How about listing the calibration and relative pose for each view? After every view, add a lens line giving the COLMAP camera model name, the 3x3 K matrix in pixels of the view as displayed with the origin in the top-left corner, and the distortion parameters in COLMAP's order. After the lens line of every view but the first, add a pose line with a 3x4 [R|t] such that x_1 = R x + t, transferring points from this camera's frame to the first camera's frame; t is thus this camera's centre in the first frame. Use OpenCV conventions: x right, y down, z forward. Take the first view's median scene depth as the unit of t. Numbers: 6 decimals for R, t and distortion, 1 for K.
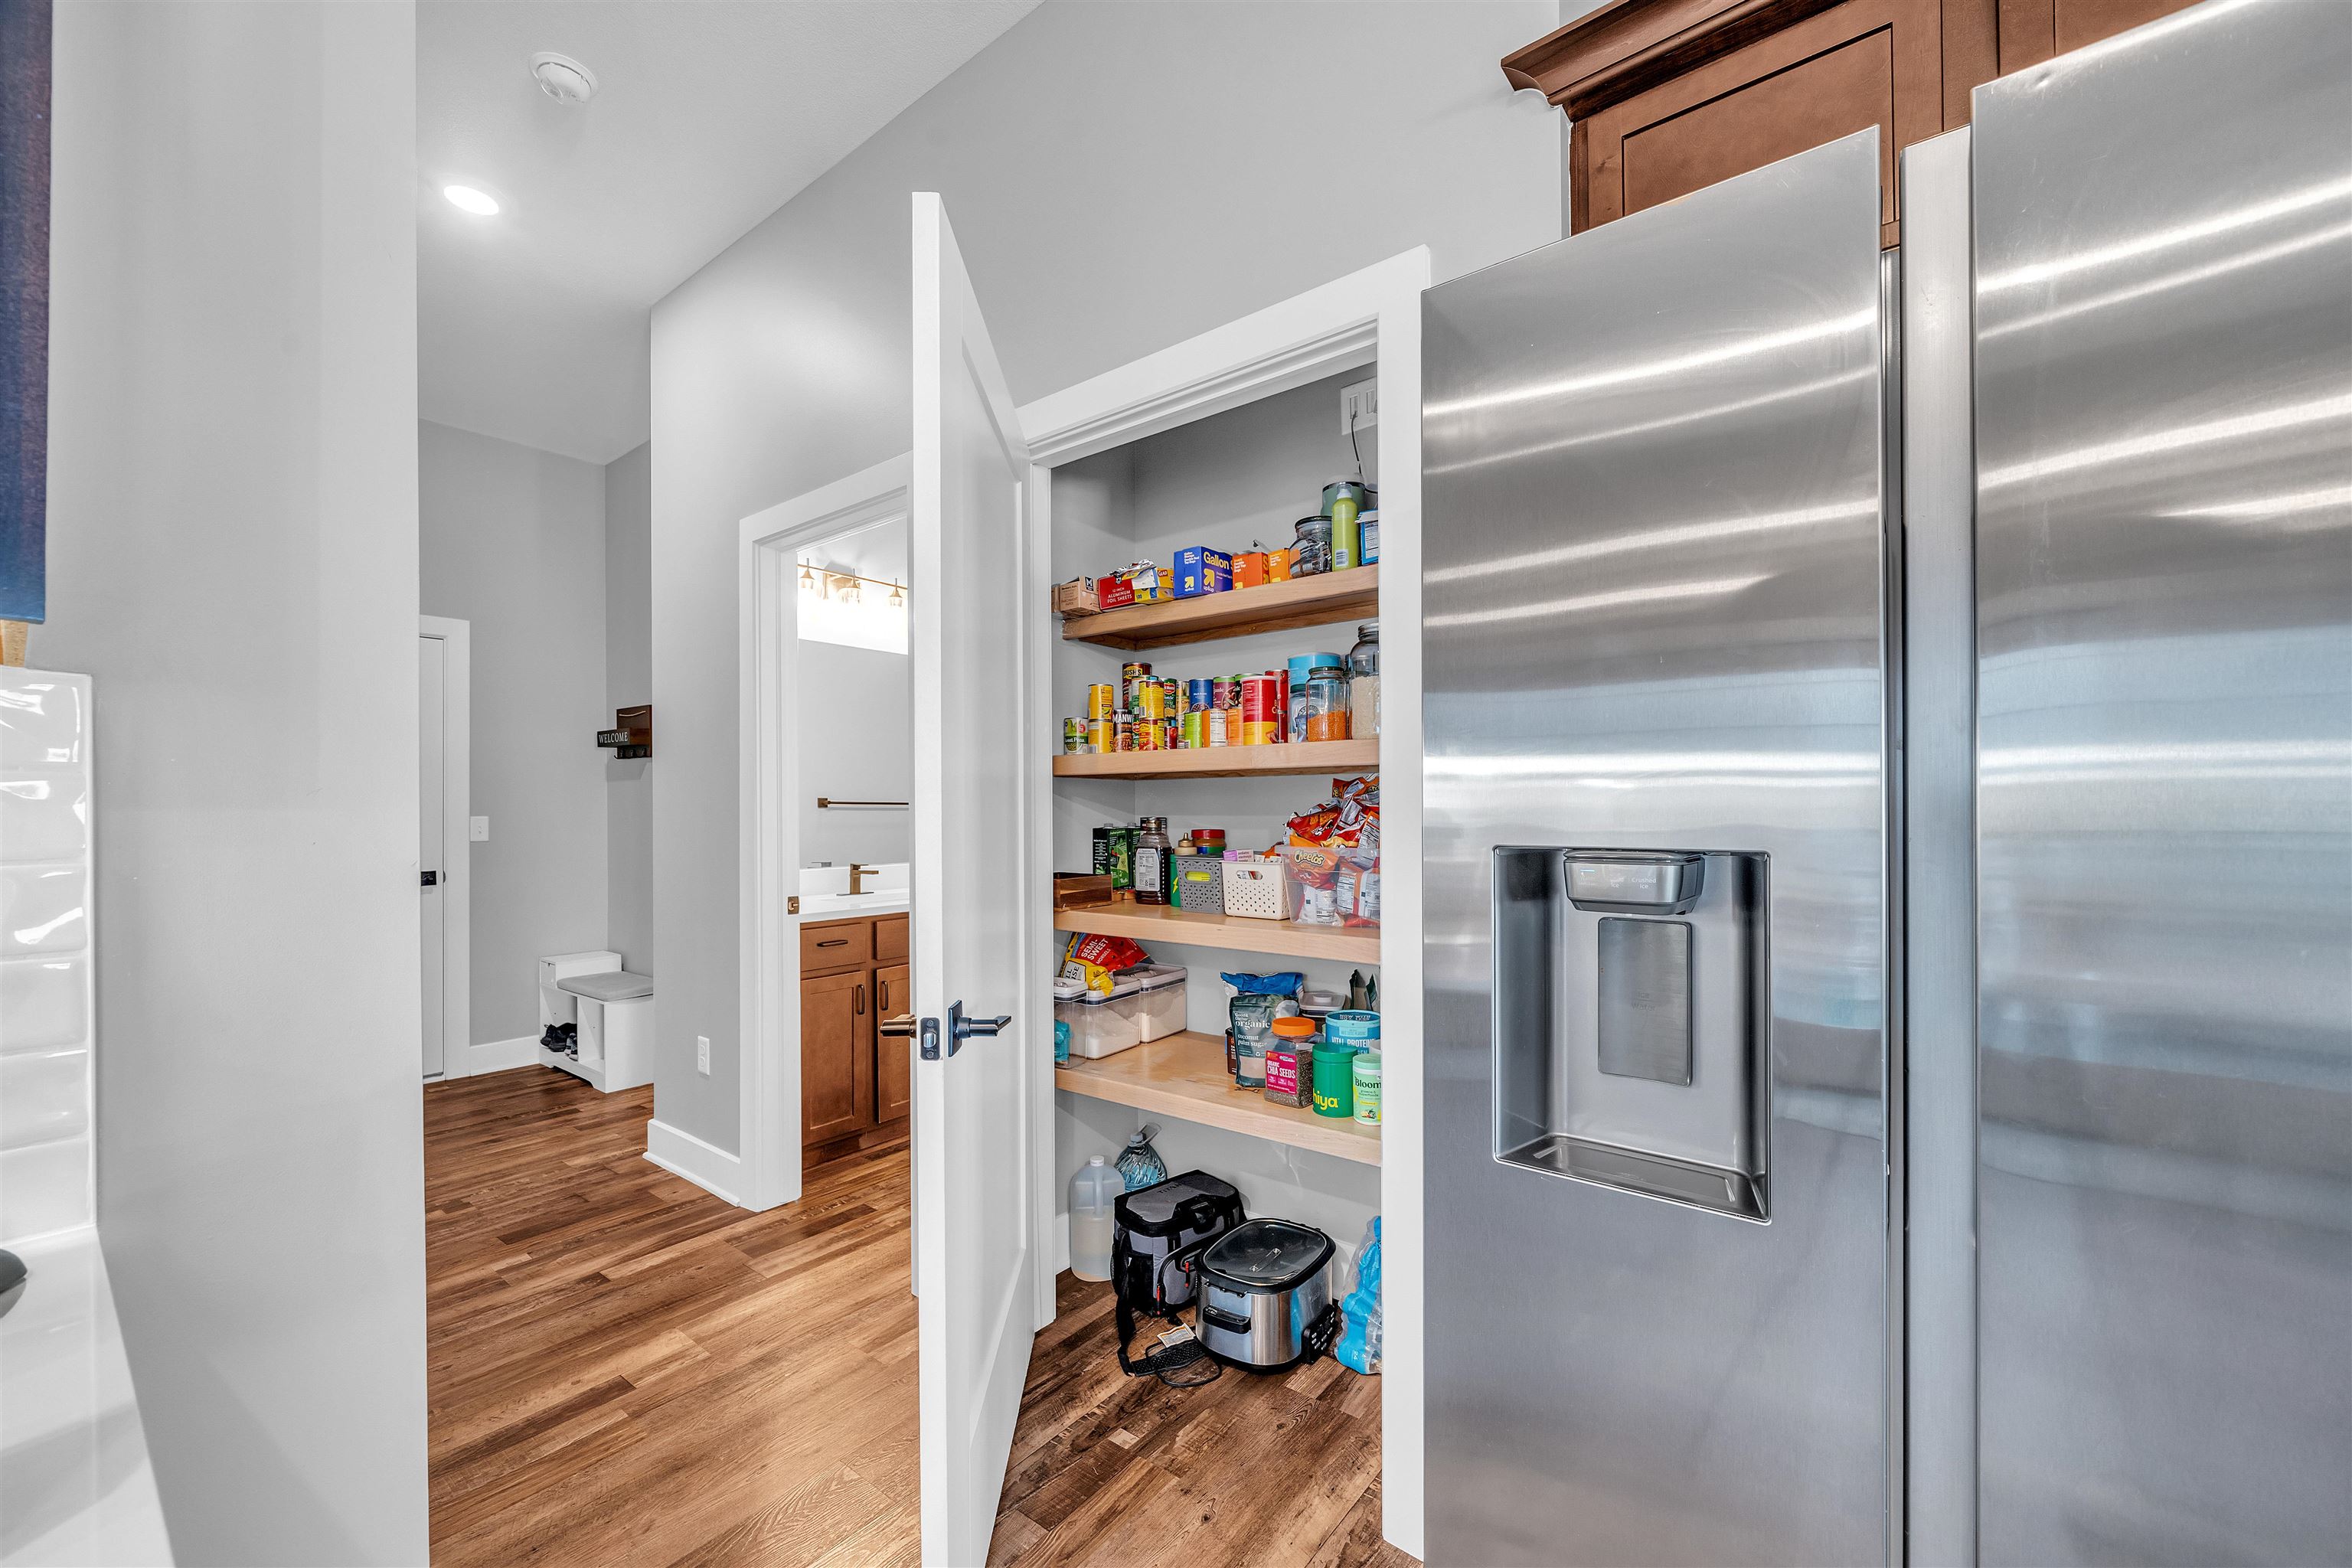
lens RADIAL K [[931.1, 0, 1173.3], [0, 931.1, 800.5], [0, 0, 1]] dist [-0.004264, 0.001045]
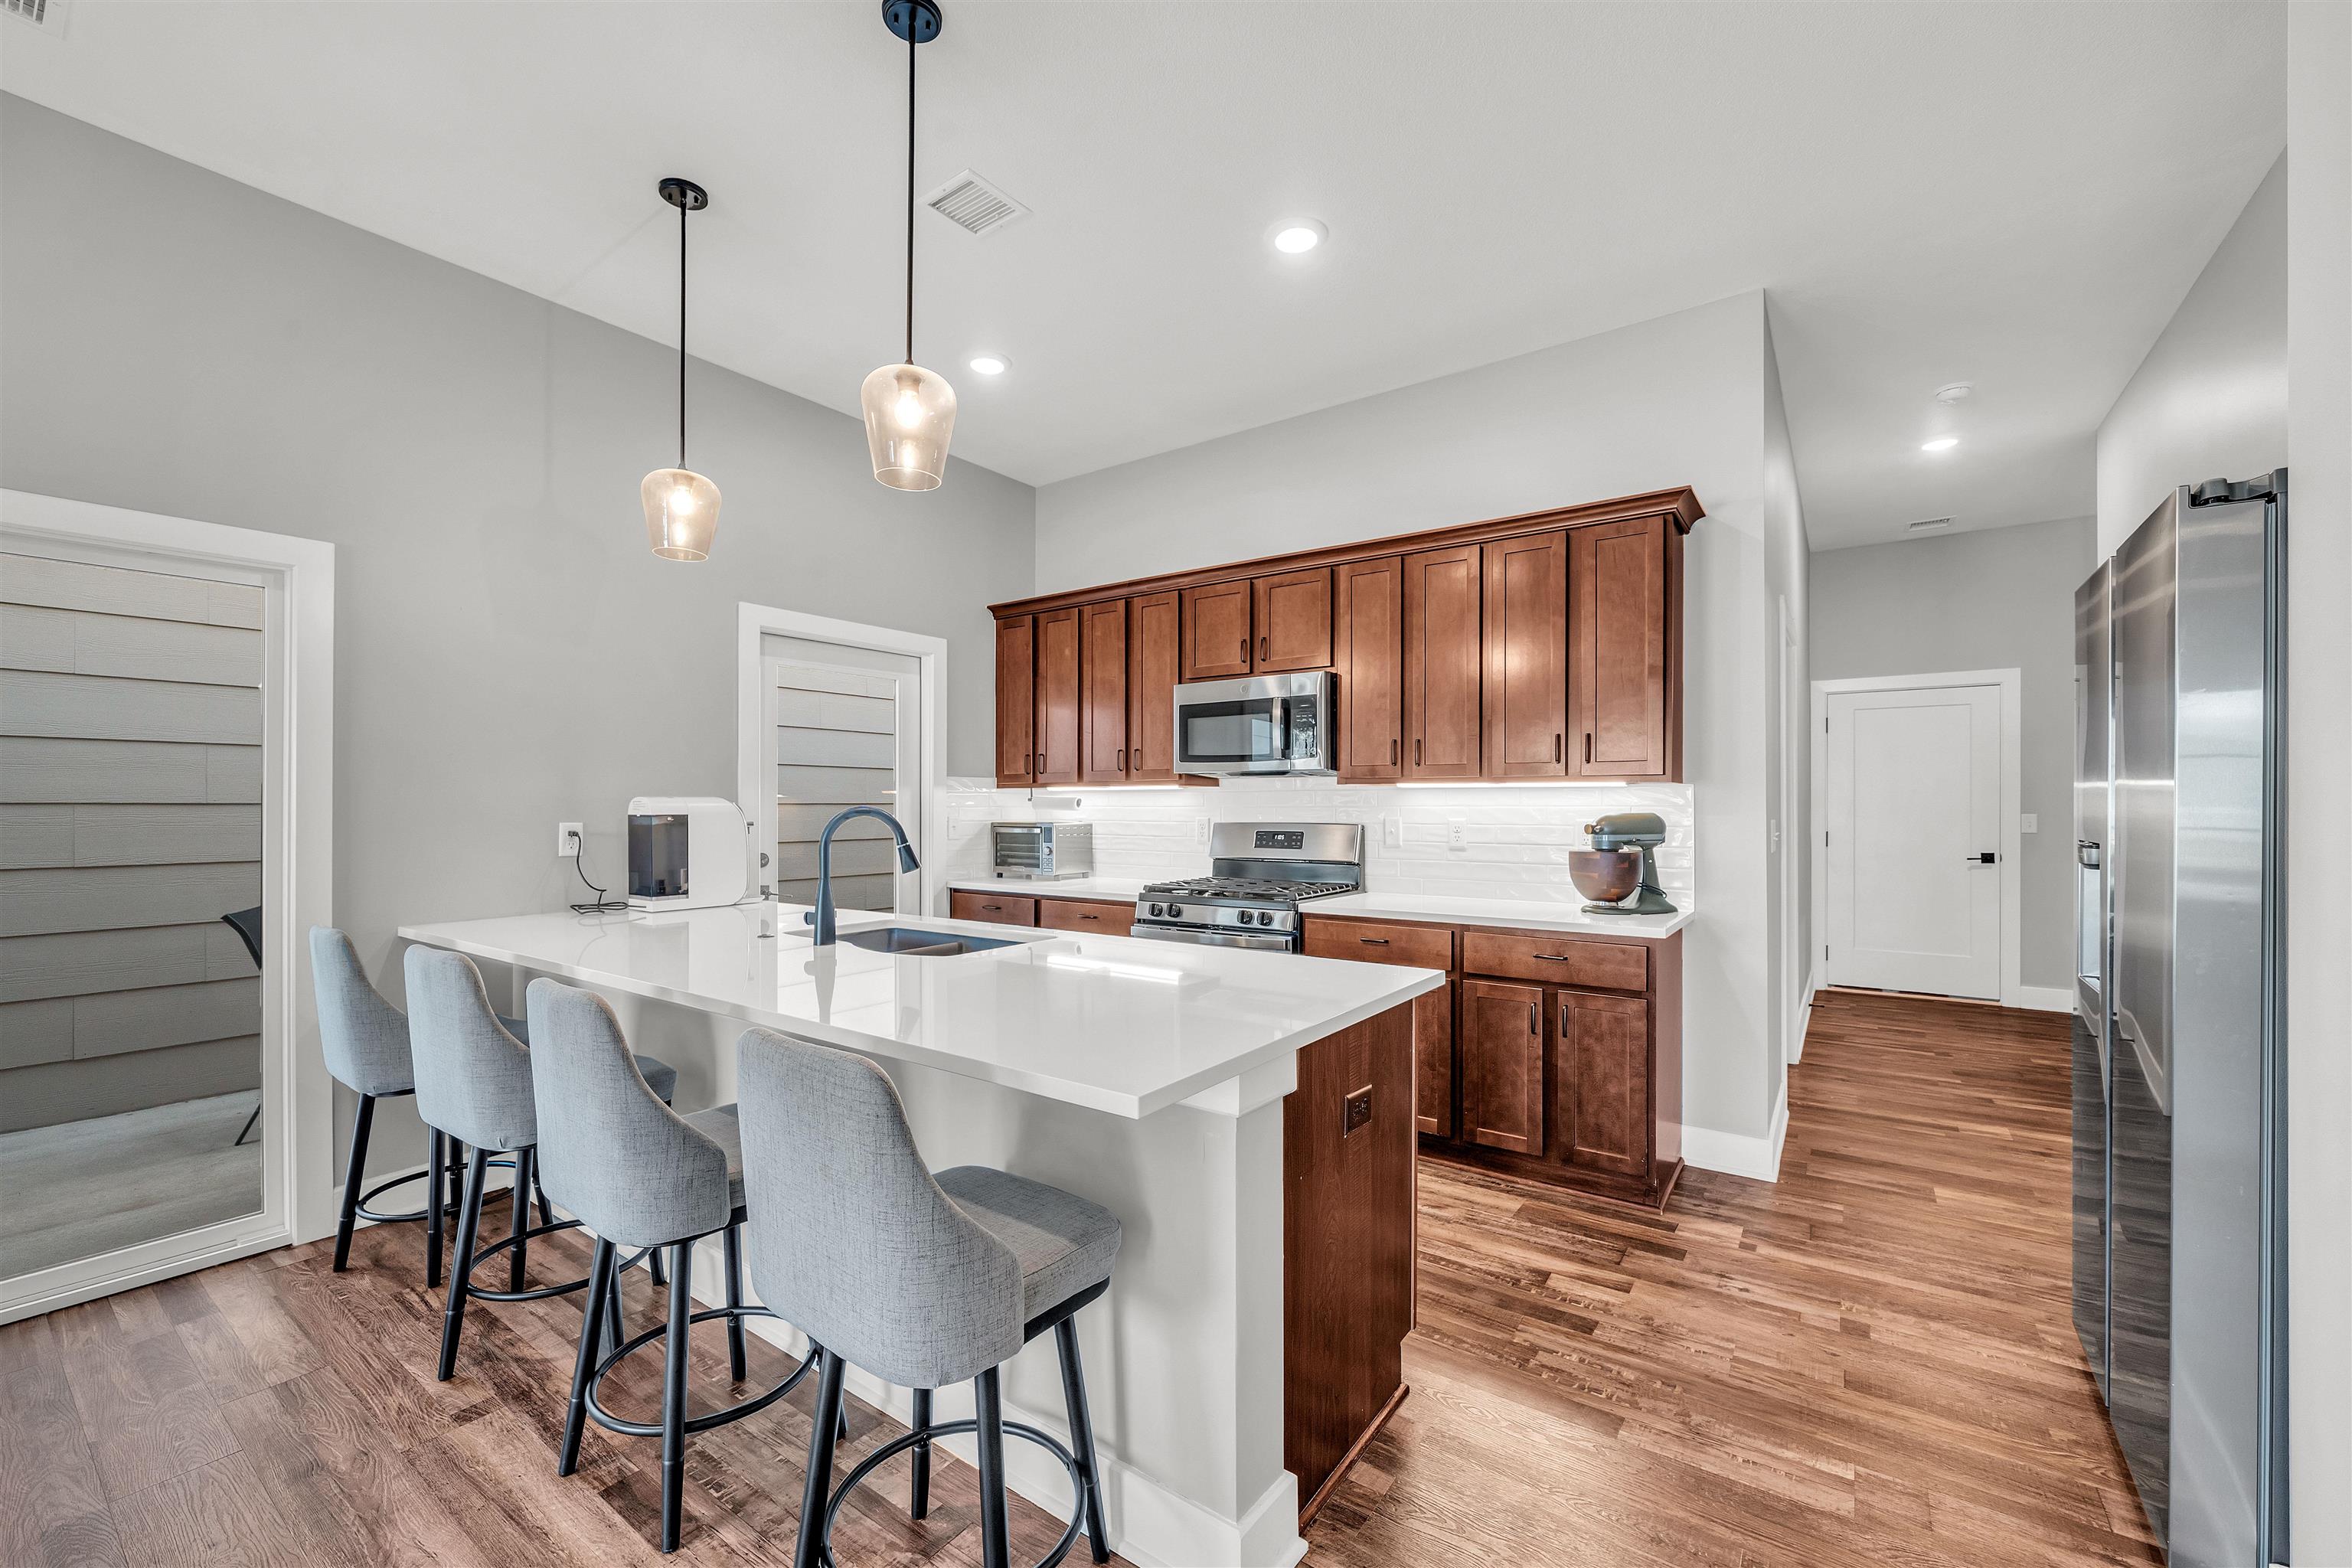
lens RADIAL K [[931.1, 0, 1175.9], [0, 931.1, 802.3], [0, 0, 1]] dist [-0.004264, 0.001045]
pose [[0.036508, 0.003653, -0.999327, 0.756337], [0.005660, 0.999977, 0.003862, -0.016557], [0.999317, -0.005797, 0.036486, -0.379175]]
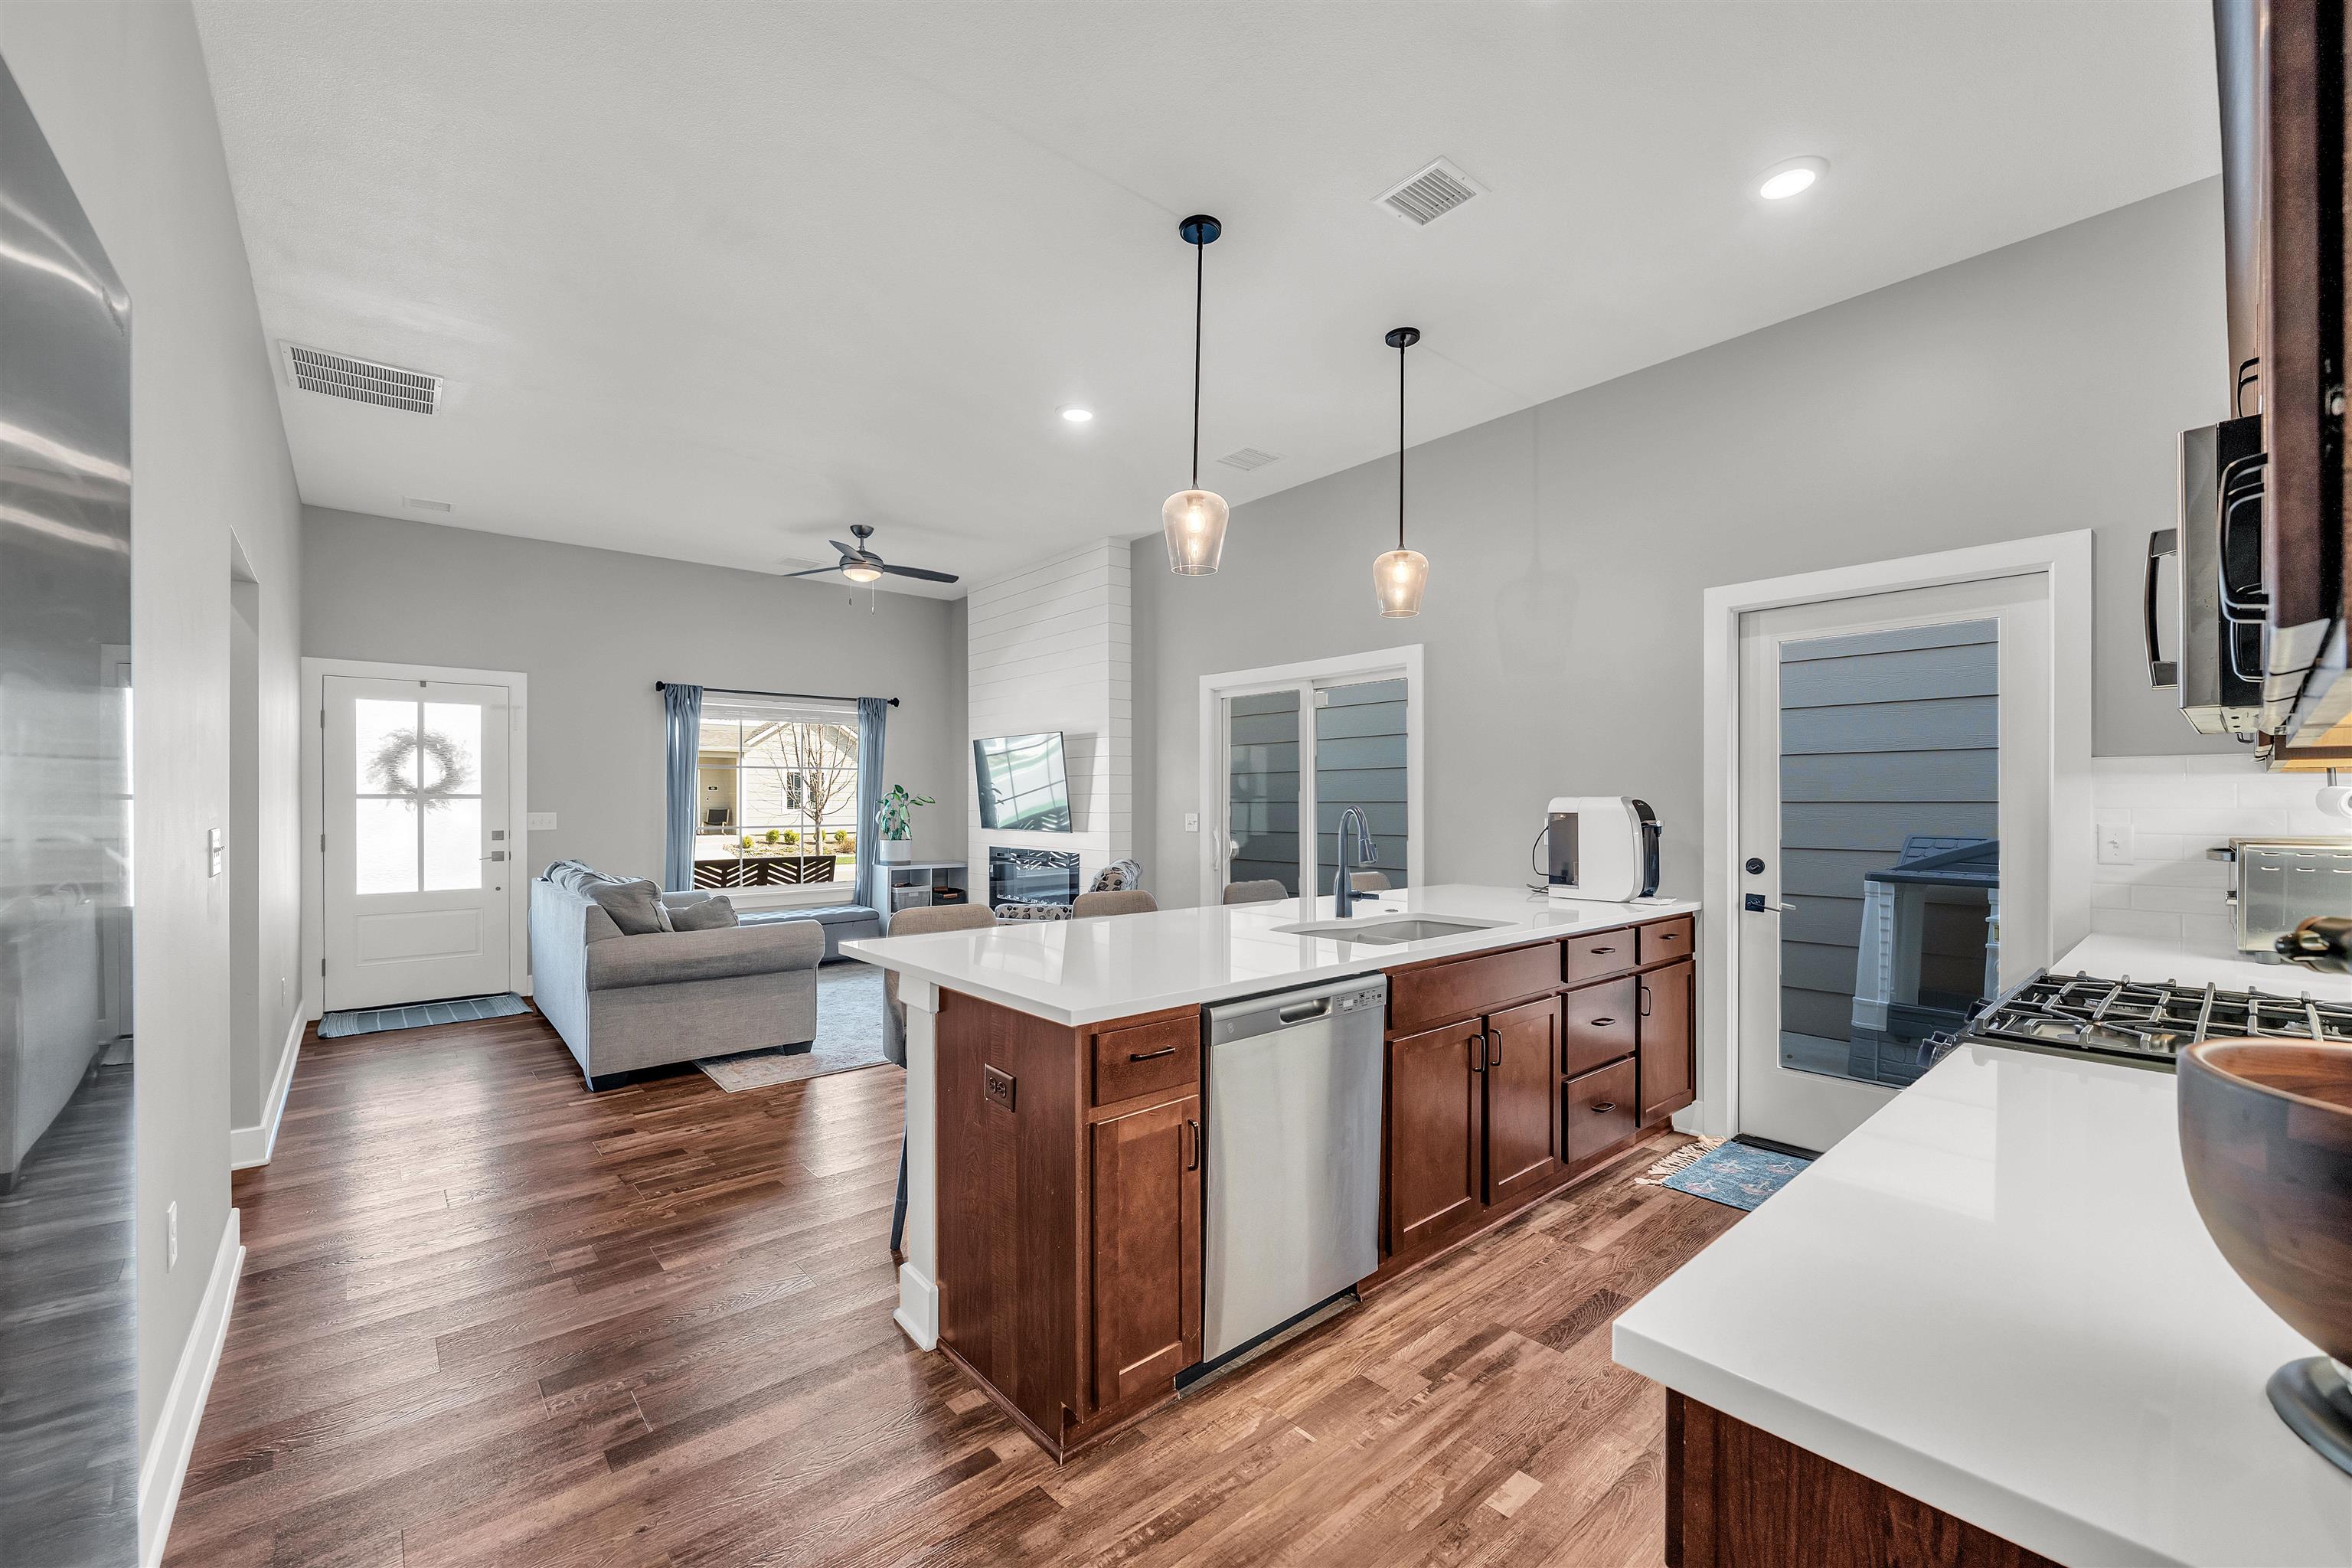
lens RADIAL K [[931.1, 0, 1174.9], [0, 931.1, 806.5], [0, 0, 1]] dist [-0.004264, 0.001045]
pose [[-0.982218, 0.004658, 0.187685, -0.071604], [0.004462, 0.999989, -0.001468, -0.009379], [-0.187690, -0.000604, -0.982228, 0.360321]]
